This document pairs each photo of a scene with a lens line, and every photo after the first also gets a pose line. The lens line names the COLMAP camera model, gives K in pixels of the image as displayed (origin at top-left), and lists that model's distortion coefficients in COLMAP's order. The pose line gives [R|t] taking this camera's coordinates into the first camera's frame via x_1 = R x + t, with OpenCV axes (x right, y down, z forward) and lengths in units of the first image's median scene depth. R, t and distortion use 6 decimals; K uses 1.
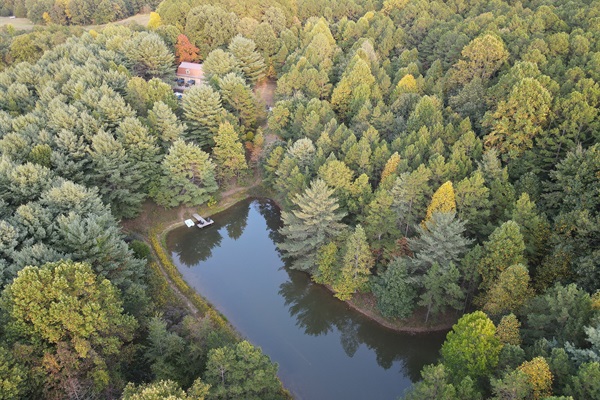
lens RADIAL K [[454.2, 0, 300.0], [0, 454.2, 200.0], [0, 0, 1]] dist [-0.002204, -0.050681]
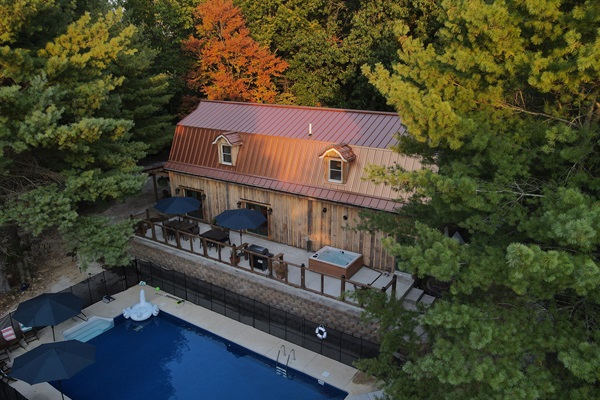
lens RADIAL K [[454.2, 0, 300.0], [0, 454.2, 200.0], [0, 0, 1]] dist [-0.002204, -0.050681]
pose [[0.993981, 0.006905, -0.109336, -0.100448], [-0.027079, 0.982529, -0.184130, -0.116576], [0.106154, 0.185983, 0.976802, 0.416280]]
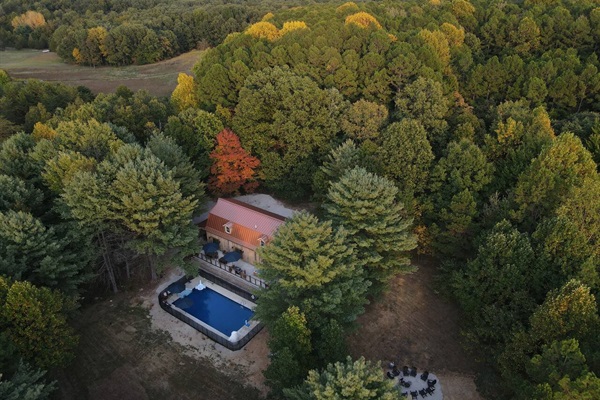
lens RADIAL K [[454.2, 0, 300.0], [0, 454.2, 200.0], [0, 0, 1]] dist [-0.002204, -0.050681]
pose [[0.989776, 0.053107, -0.132373, -0.060112], [-0.058724, 0.997516, -0.038892, -0.146131], [0.129979, 0.046268, 0.990437, 0.280483]]
